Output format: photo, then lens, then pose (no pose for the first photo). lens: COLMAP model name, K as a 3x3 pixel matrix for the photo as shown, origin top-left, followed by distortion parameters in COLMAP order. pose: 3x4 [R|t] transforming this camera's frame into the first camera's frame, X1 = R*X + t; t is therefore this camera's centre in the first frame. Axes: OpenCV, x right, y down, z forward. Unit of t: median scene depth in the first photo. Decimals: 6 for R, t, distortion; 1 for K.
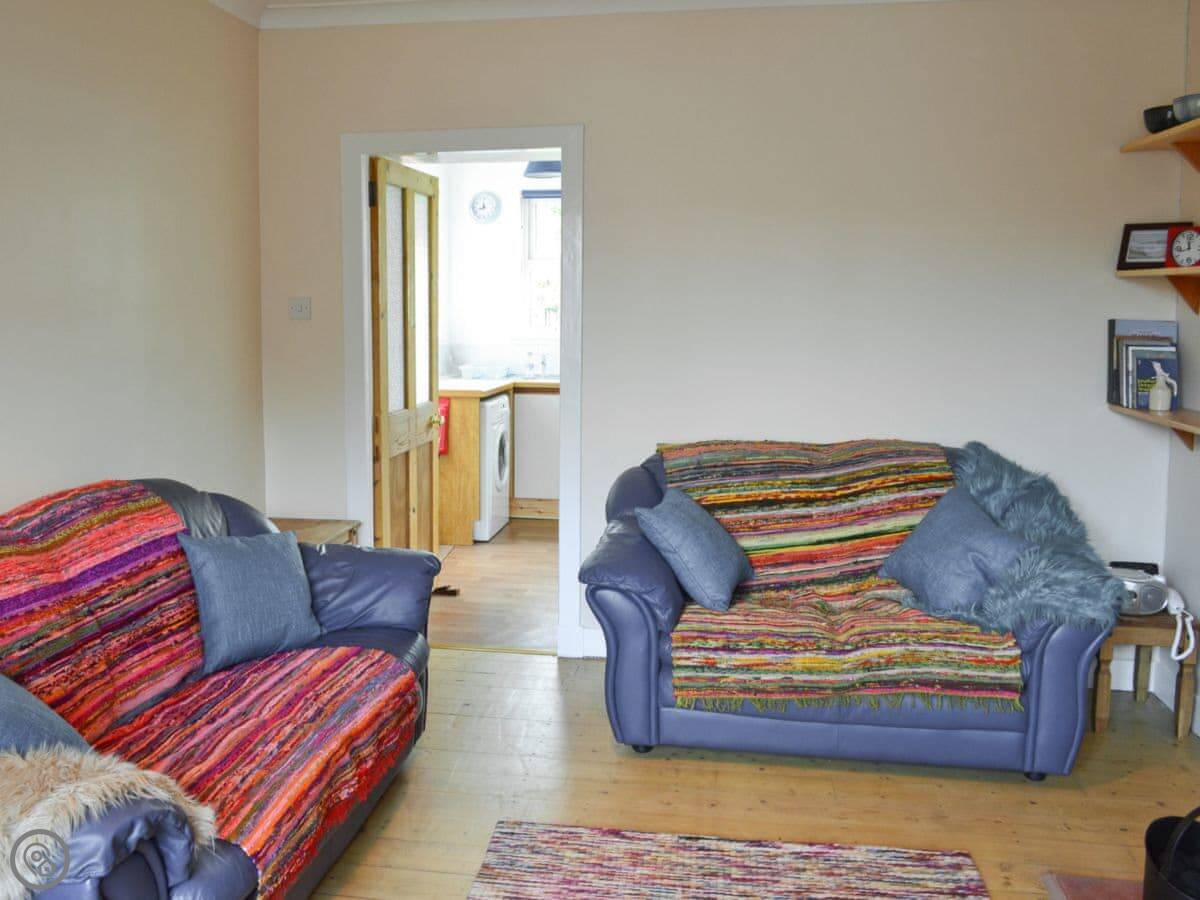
lens RADIAL K [[1115.0, 0, 600.0], [0, 1115.0, 450.0], [0, 0, 1]] dist [-0.010727, -0.007275]
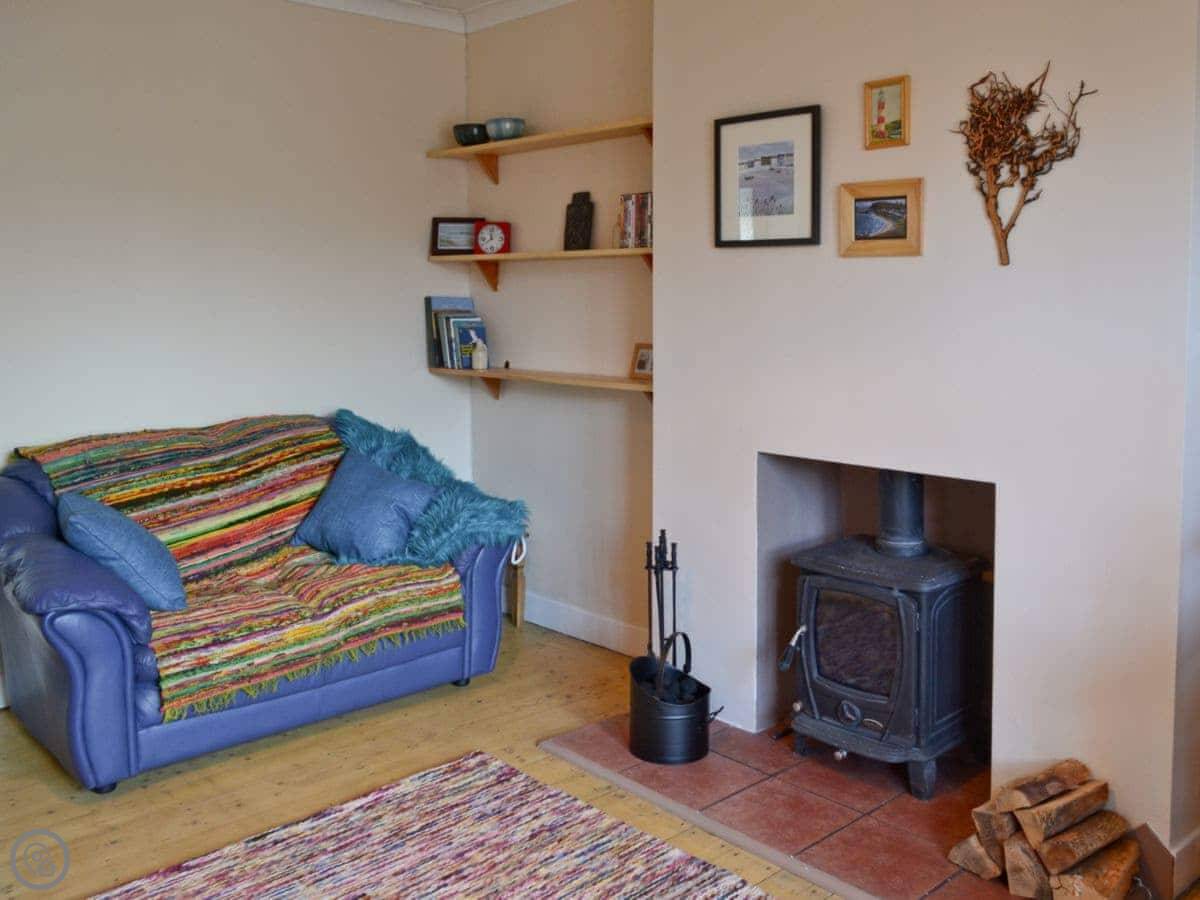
lens RADIAL K [[1108.1, 0, 600.5], [0, 1108.1, 423.1], [0, 0, 1]] dist [0.004248, 0.010574]
pose [[0.602158, -0.098241, 0.792309, -0.407533], [0.114591, 0.992760, 0.036006, -0.004562], [-0.790110, 0.069110, 0.609056, 0.144935]]
